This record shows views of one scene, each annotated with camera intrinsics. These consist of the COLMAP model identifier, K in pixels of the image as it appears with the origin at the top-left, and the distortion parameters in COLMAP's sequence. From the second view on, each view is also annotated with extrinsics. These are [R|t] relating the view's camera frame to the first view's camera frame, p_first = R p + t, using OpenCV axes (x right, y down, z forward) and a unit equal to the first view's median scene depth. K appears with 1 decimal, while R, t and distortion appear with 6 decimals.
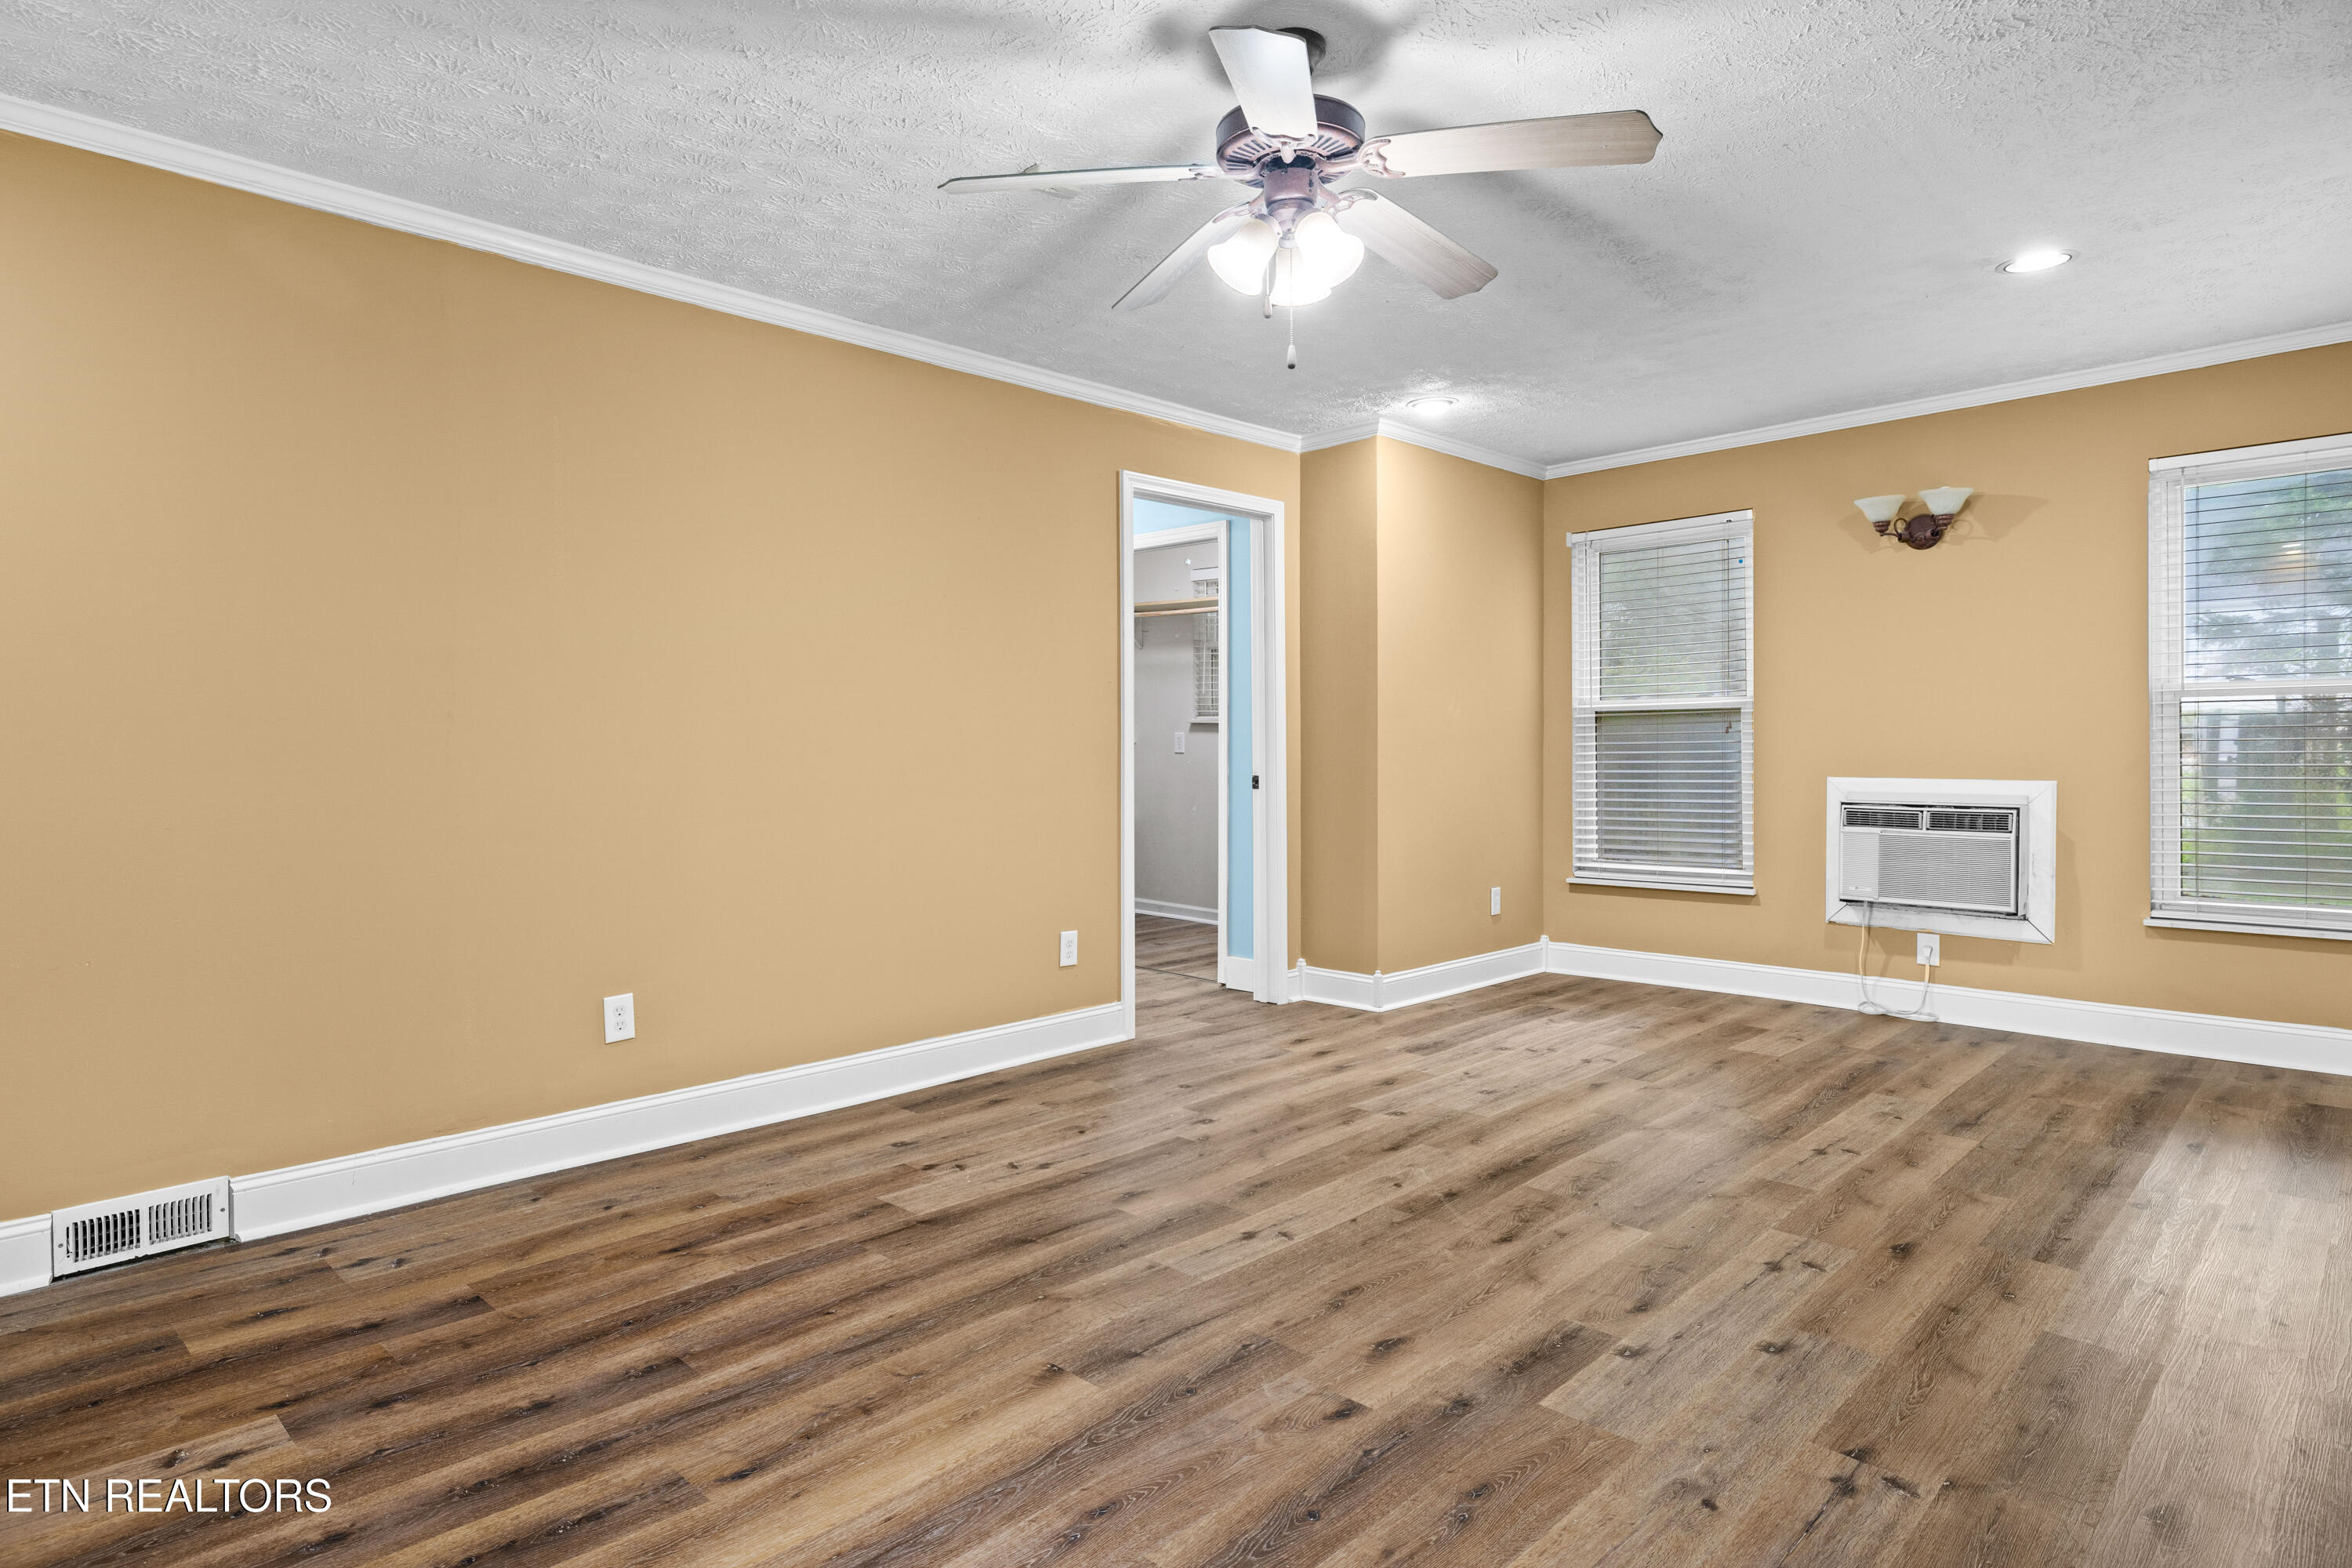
lens RADIAL K [[1278.4, 0, 1156.1], [0, 1278.4, 760.6], [0, 0, 1]] dist [-0.002758, 0.000352]
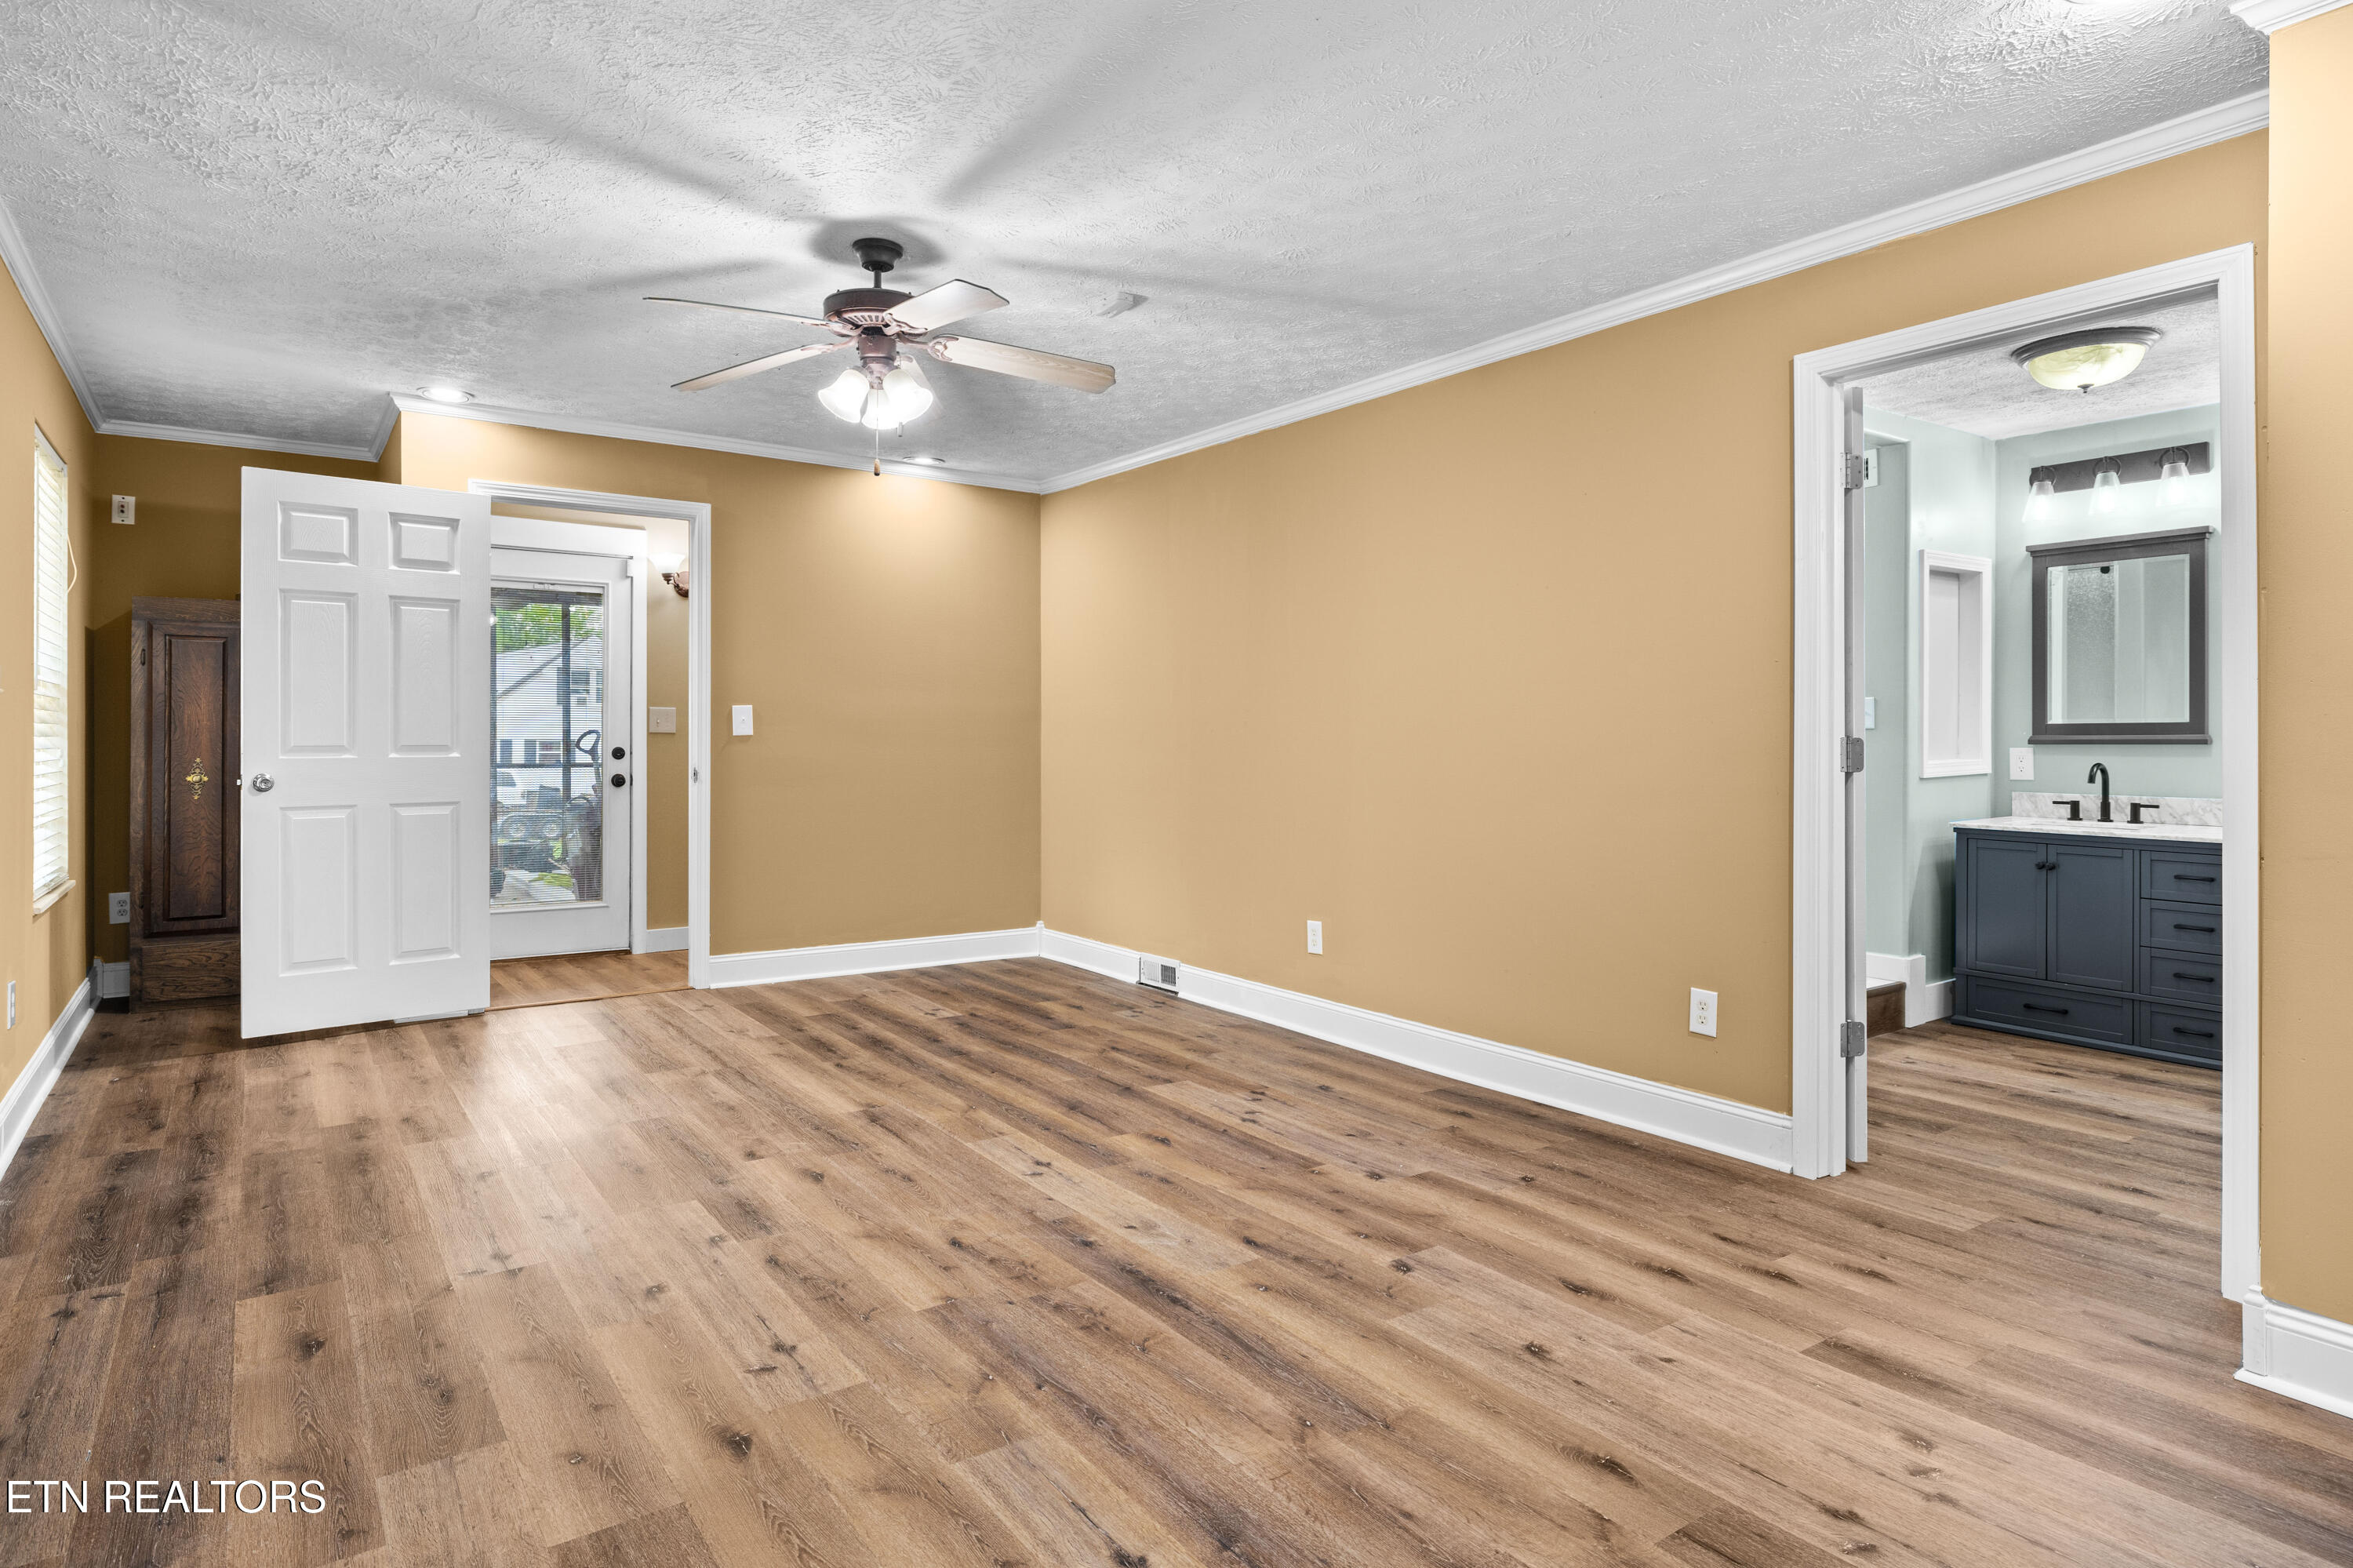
lens RADIAL K [[1279.0, 0, 1156.6], [0, 1279.0, 760.6], [0, 0, 1]] dist [-0.002758, 0.000352]
pose [[-0.173764, 0.020054, -0.984583, 1.142620], [-0.017767, 0.999566, 0.023495, -0.026350], [0.984627, 0.021576, -0.173332, 1.233812]]
